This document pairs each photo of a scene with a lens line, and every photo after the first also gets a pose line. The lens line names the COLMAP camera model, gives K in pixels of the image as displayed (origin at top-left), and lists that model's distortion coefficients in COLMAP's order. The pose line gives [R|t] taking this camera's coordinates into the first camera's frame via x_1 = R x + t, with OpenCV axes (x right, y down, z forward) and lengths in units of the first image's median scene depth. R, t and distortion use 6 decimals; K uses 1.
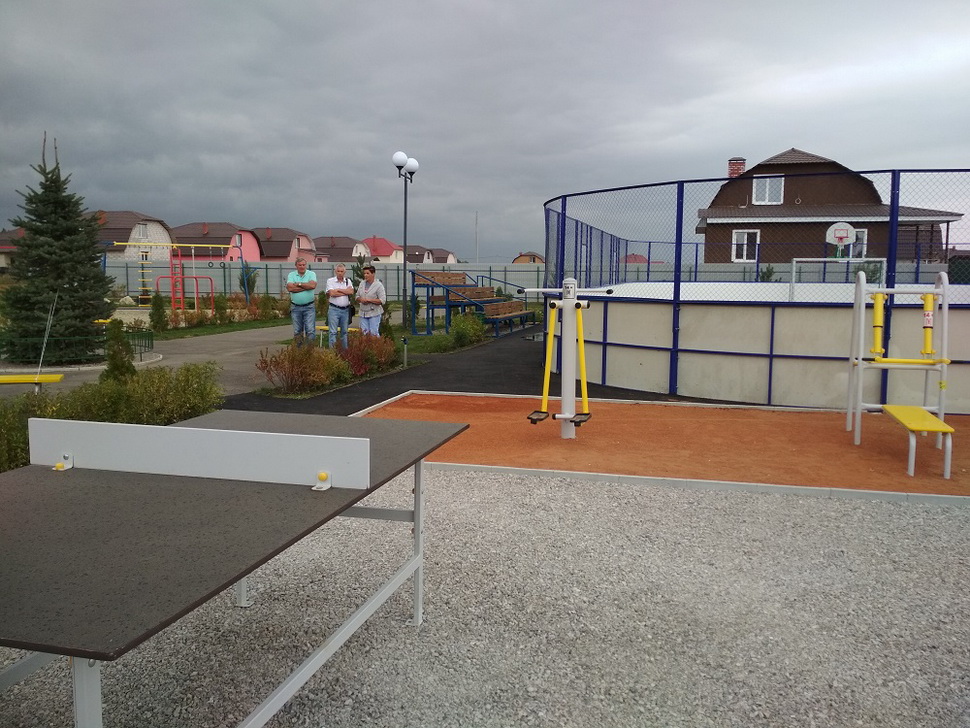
lens RADIAL K [[862.2, 0, 485.0], [0, 862.2, 364.0], [0, 0, 1]] dist [0.100648, -0.251851]
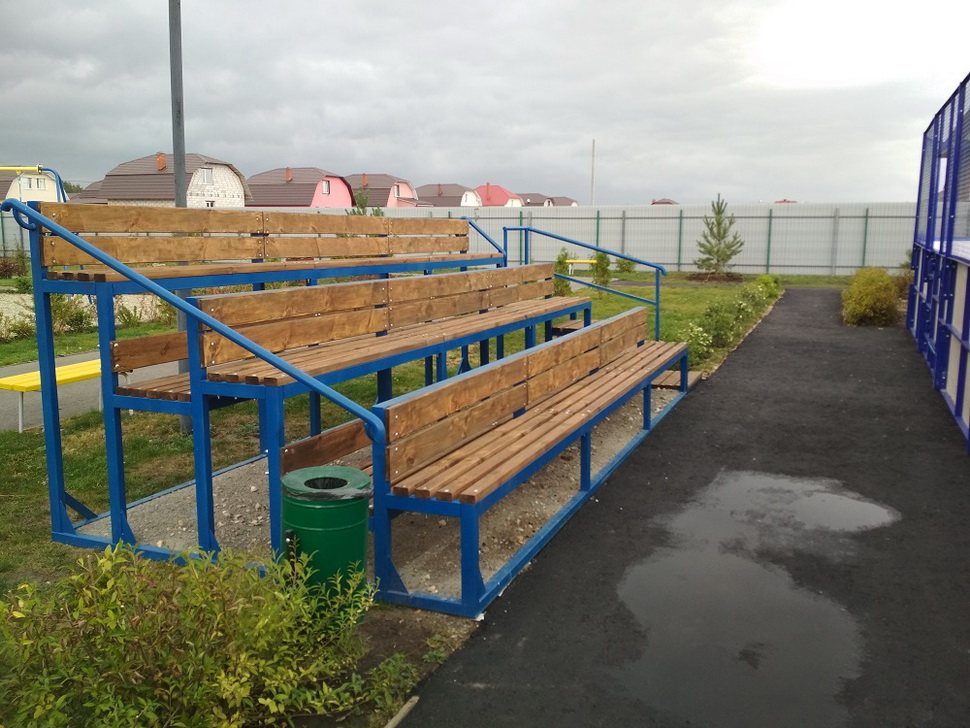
lens RADIAL K [[862.2, 0, 485.0], [0, 862.2, 364.0], [0, 0, 1]] dist [0.100648, -0.251851]
pose [[0.989132, 0.018233, -0.145892, 0.005251], [-0.010188, 0.998395, 0.055706, -0.013053], [0.146674, -0.053615, 0.987731, 0.127955]]
